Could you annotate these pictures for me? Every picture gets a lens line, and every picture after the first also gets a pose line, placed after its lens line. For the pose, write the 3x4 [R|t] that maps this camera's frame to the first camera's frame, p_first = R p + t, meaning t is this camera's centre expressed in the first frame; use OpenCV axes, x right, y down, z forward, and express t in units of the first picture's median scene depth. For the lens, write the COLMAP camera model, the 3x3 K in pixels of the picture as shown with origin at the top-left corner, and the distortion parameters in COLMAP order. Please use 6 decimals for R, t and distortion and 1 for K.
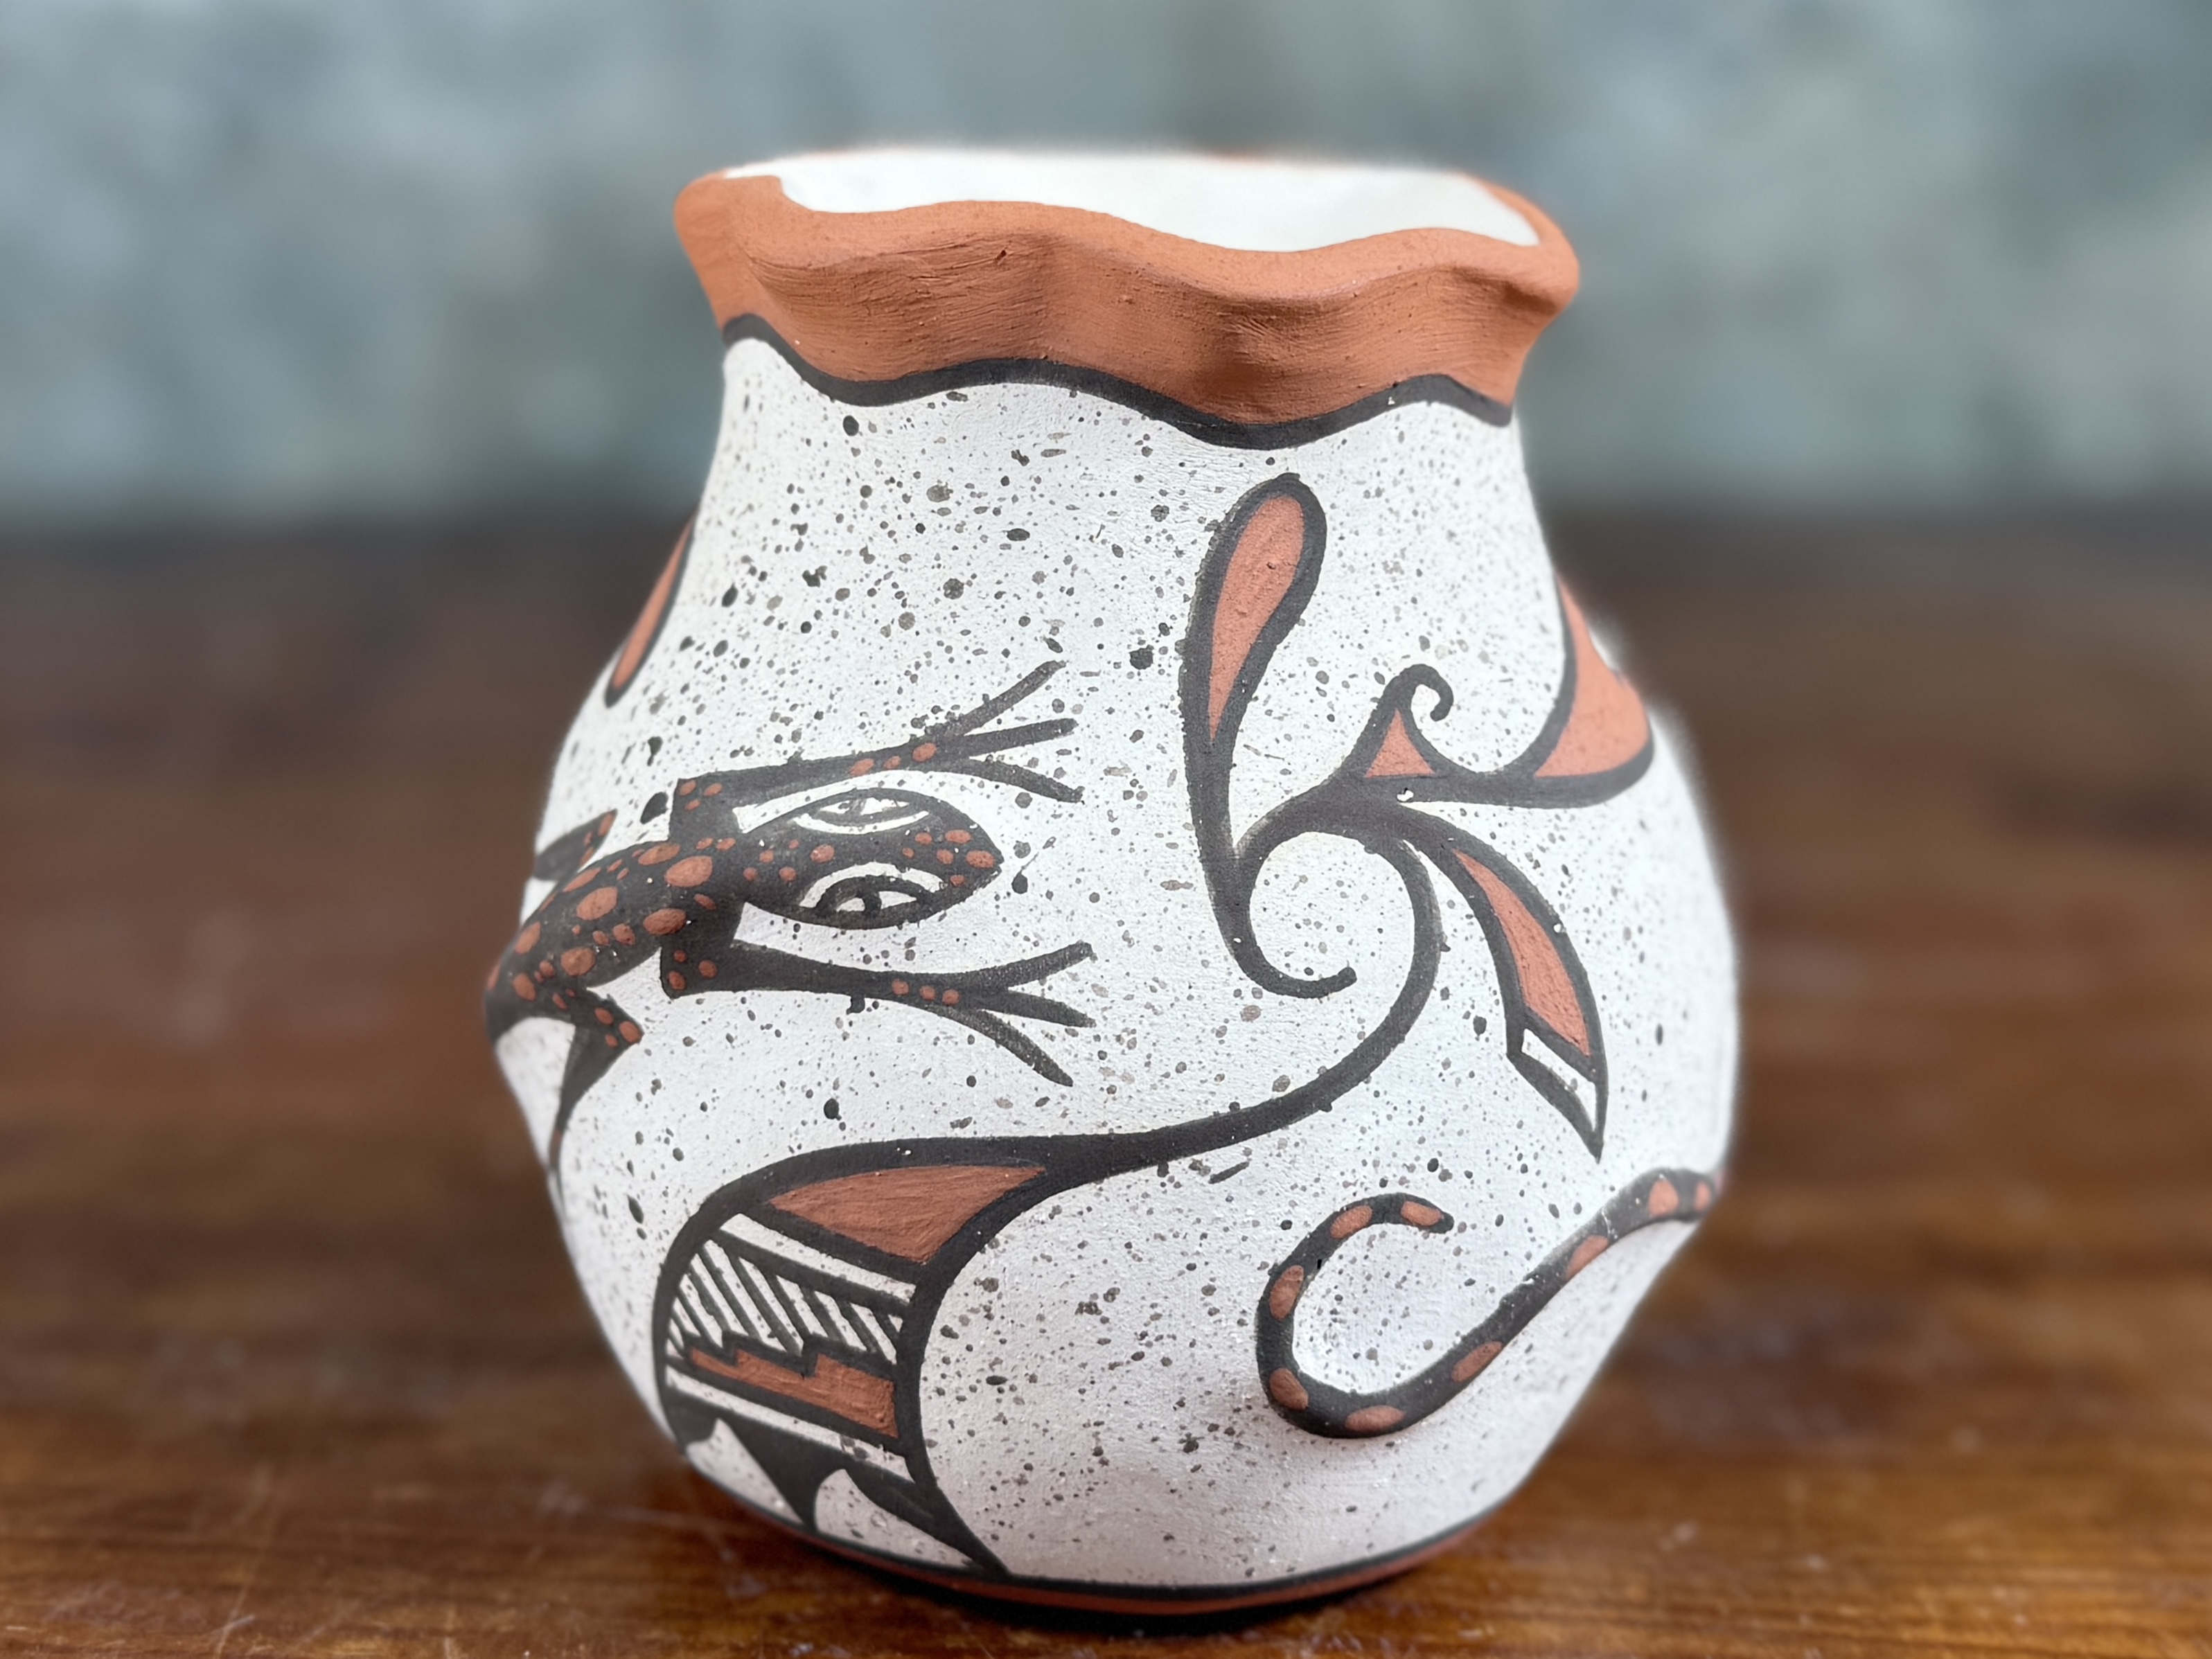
lens RADIAL K [[2064.8, 0, 1106.0], [0, 2064.8, 829.5], [0, 0, 1]] dist [0.010222, 0.002618]
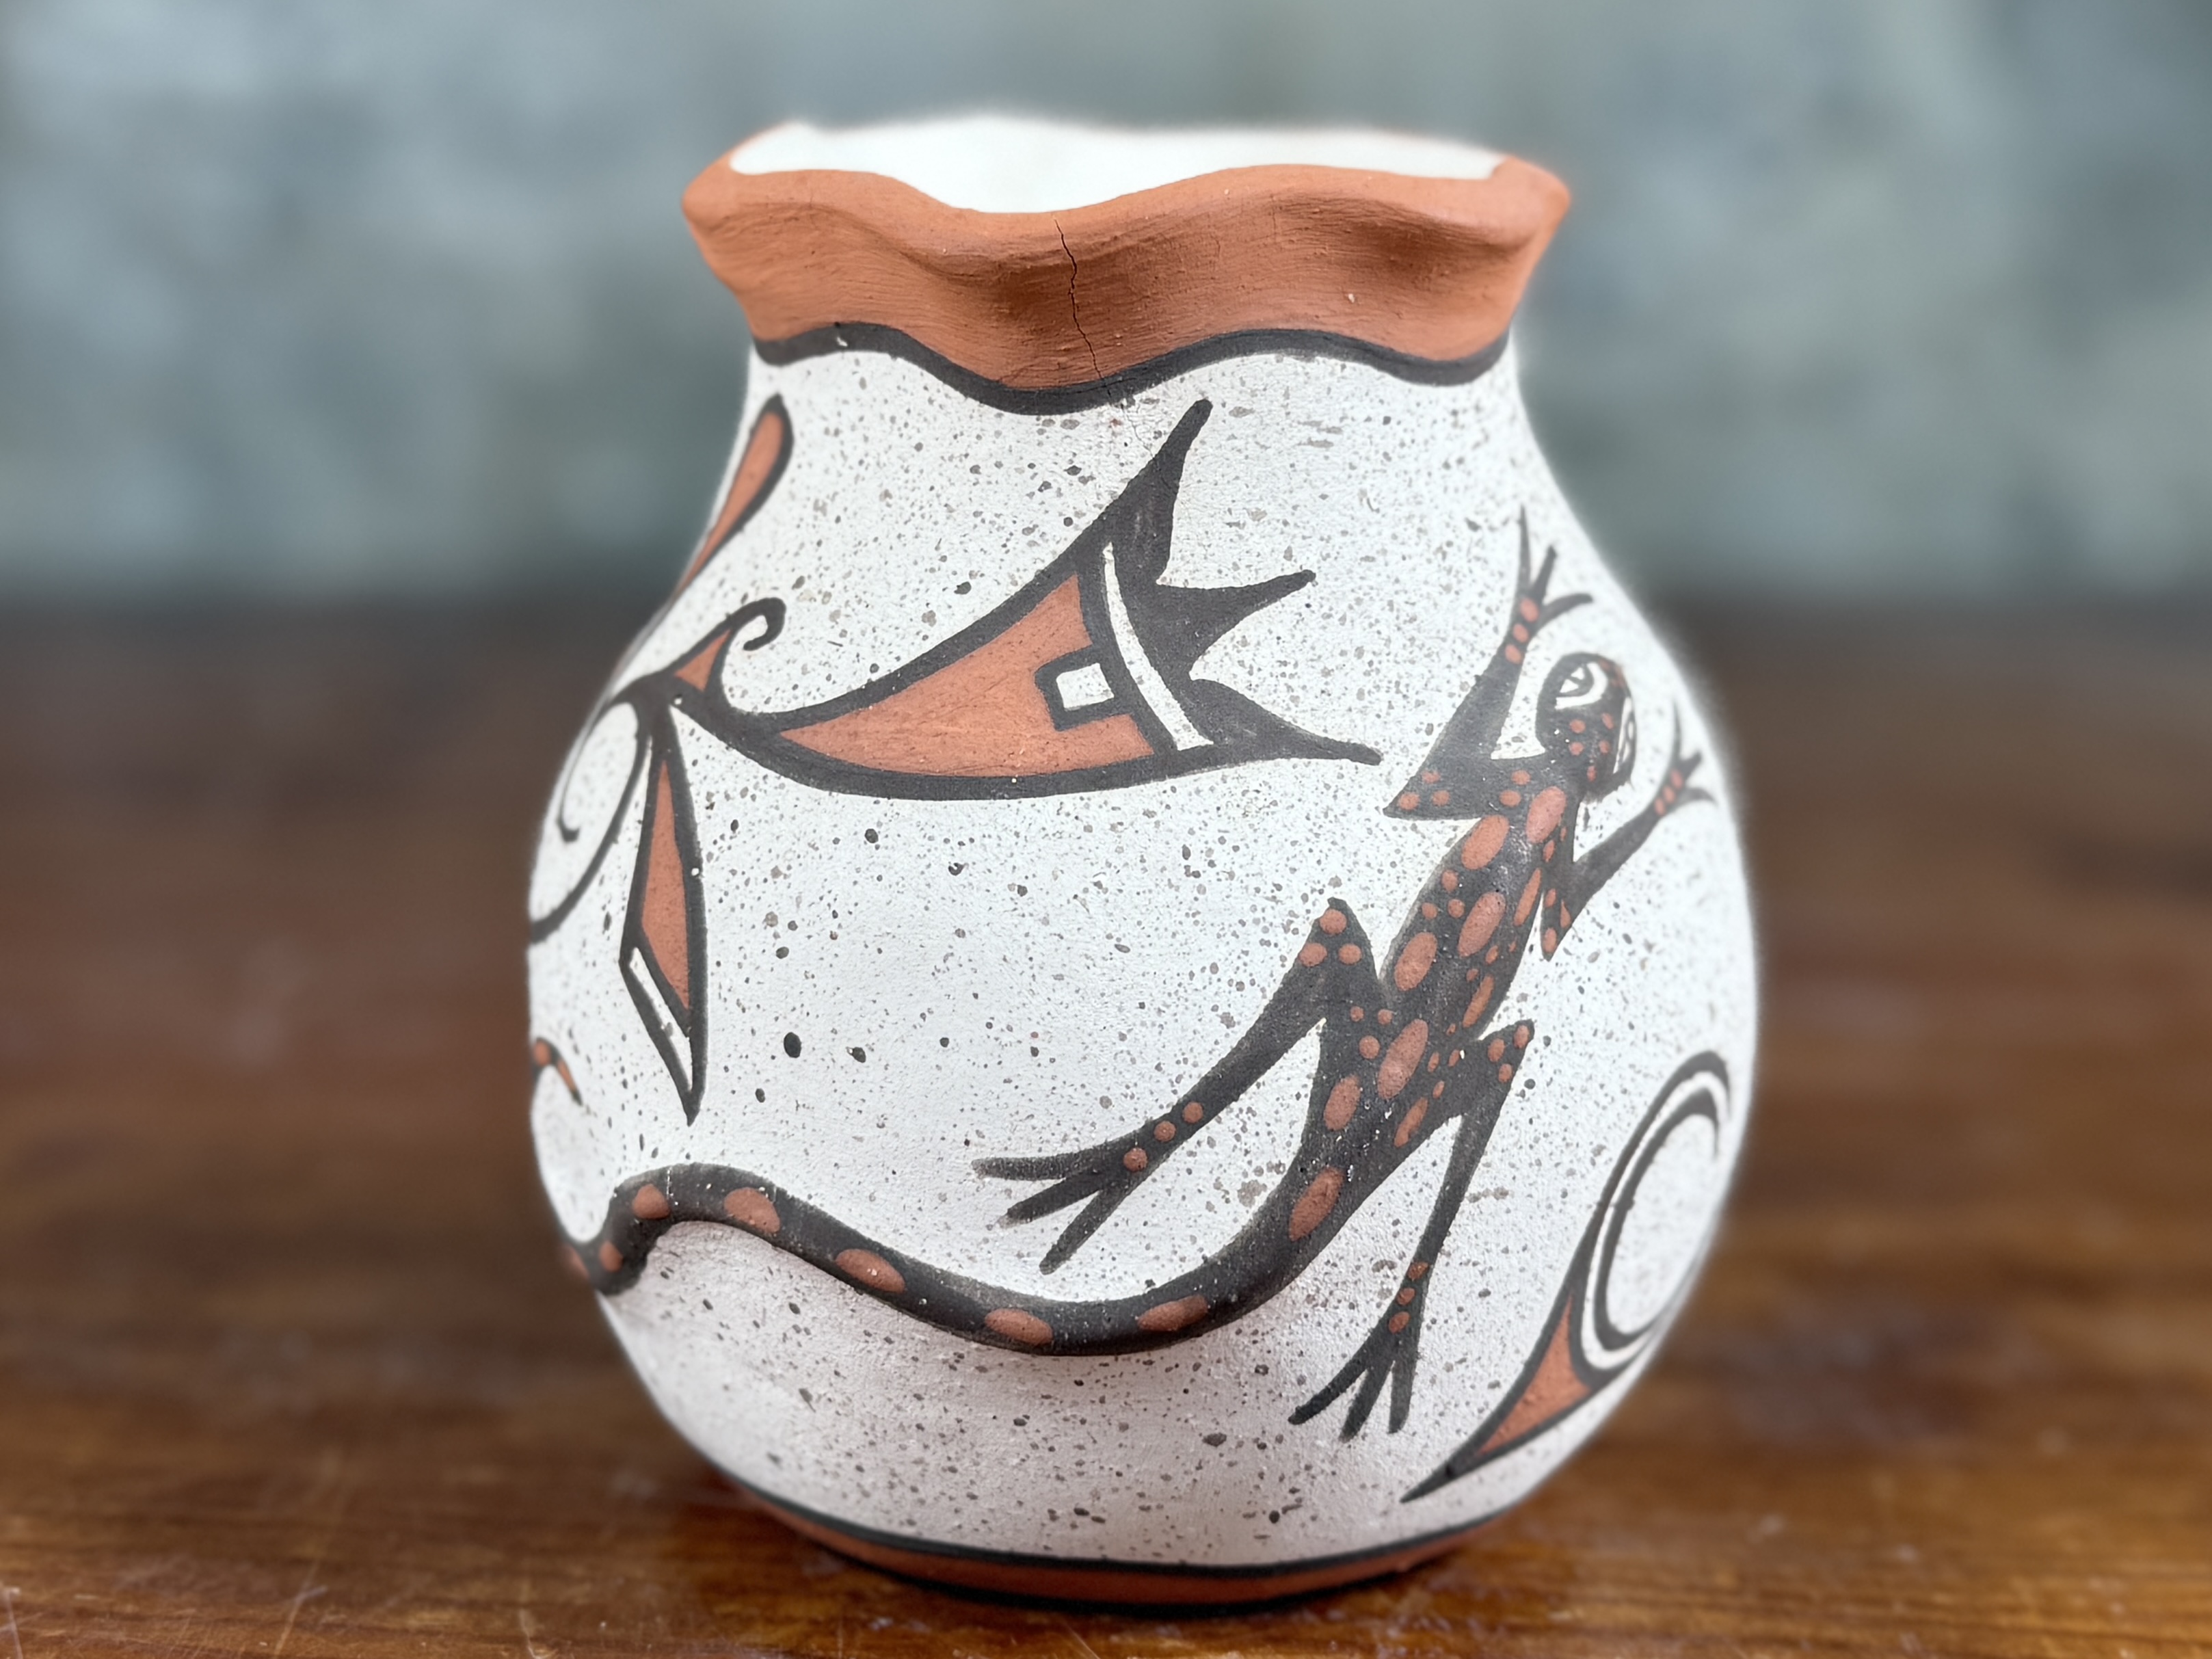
lens RADIAL K [[2065.0, 0, 1106.0], [0, 2065.0, 829.5], [0, 0, 1]] dist [0.010222, 0.002618]
pose [[0.534952, 0.344562, -0.771429, 1.056709], [-0.365236, 0.917649, 0.156597, -0.193415], [0.761859, 0.197982, 0.616745, 0.523462]]
